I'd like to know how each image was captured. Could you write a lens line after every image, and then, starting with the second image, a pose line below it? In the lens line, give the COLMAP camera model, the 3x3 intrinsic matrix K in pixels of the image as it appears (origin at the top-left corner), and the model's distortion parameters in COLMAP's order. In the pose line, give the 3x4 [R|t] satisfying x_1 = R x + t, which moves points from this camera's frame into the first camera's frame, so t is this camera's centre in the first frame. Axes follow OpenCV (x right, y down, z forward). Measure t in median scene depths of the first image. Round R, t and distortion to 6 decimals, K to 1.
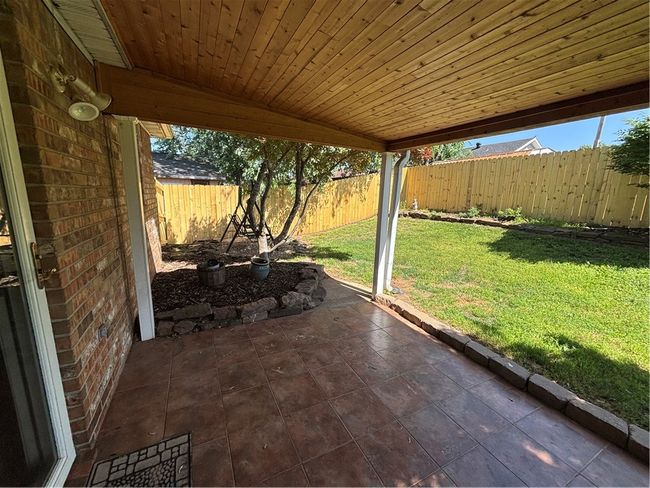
lens RADIAL K [[262.2, 0, 327.7], [0, 262.2, 244.5], [0, 0, 1]] dist [0.001003, 0.000018]
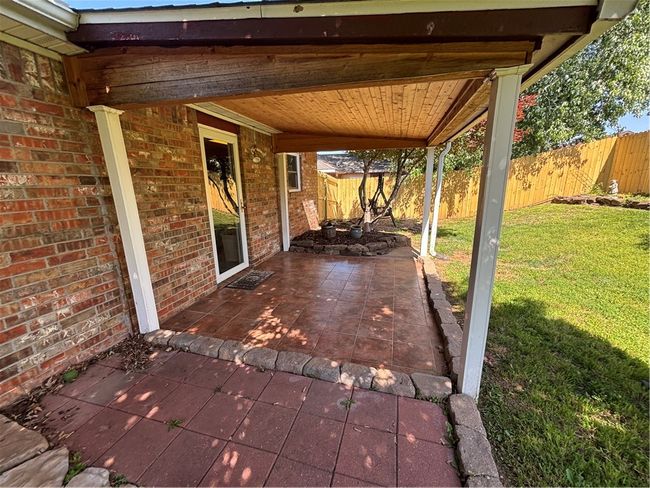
lens RADIAL K [[262.2, 0, 328.5], [0, 262.2, 245.5], [0, 0, 1]] dist [0.001003, 0.000018]
pose [[0.741840, 0.109549, -0.661568, 1.015848], [-0.085595, 0.993965, 0.068610, 0.124931], [0.665092, 0.005730, 0.746740, -0.414578]]
